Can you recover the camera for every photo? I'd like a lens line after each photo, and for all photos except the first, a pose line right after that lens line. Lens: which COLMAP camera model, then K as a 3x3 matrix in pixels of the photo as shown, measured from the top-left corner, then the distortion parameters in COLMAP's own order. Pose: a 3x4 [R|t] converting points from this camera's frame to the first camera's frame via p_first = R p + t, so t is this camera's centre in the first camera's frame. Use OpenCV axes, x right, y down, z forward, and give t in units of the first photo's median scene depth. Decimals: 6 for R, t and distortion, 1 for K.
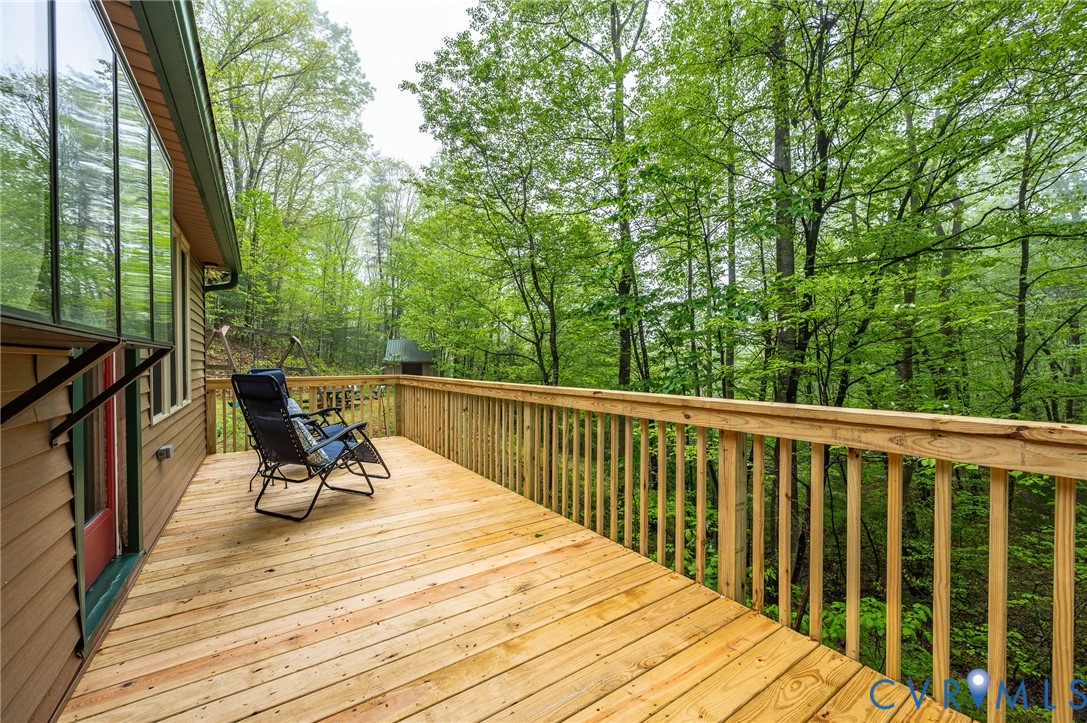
lens RADIAL K [[431.7, 0, 543.5], [0, 431.7, 361.5], [0, 0, 1]] dist [-0.003344, -0.000043]
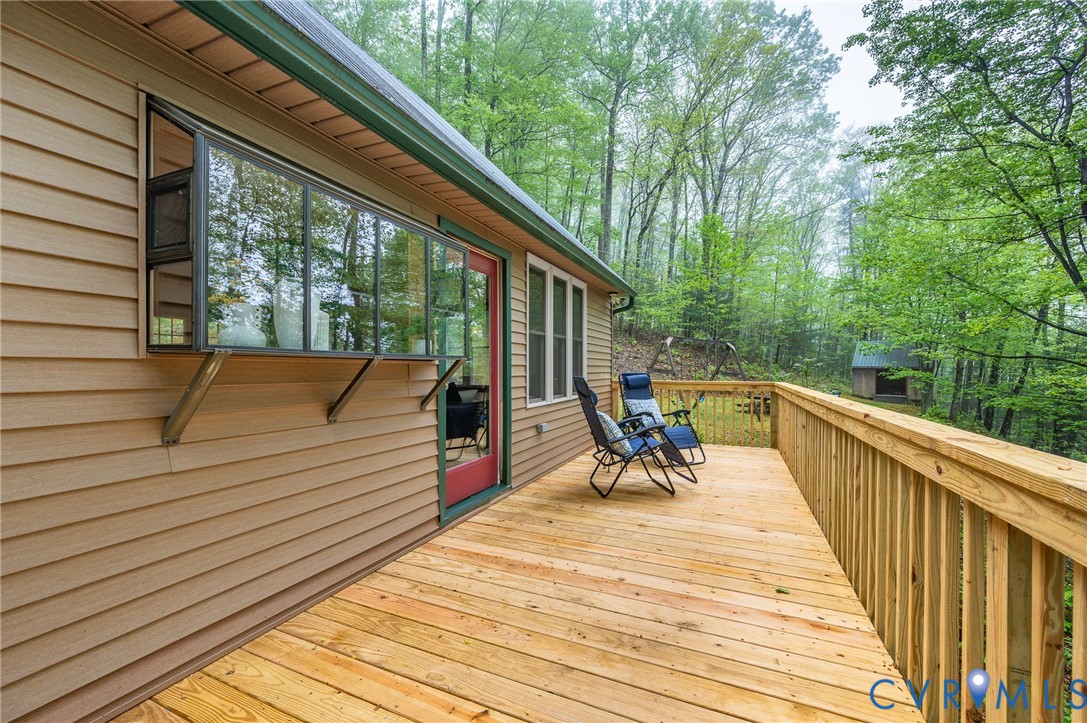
lens RADIAL K [[434.4, 0, 543.5], [0, 434.4, 361.5], [0, 0, 1]] dist [0.000303, -0.000110]
pose [[0.529116, -0.005943, -0.848529, 0.362749], [-0.004195, 0.999945, -0.009619, -0.003121], [0.848539, 0.008650, 0.529062, 0.180620]]
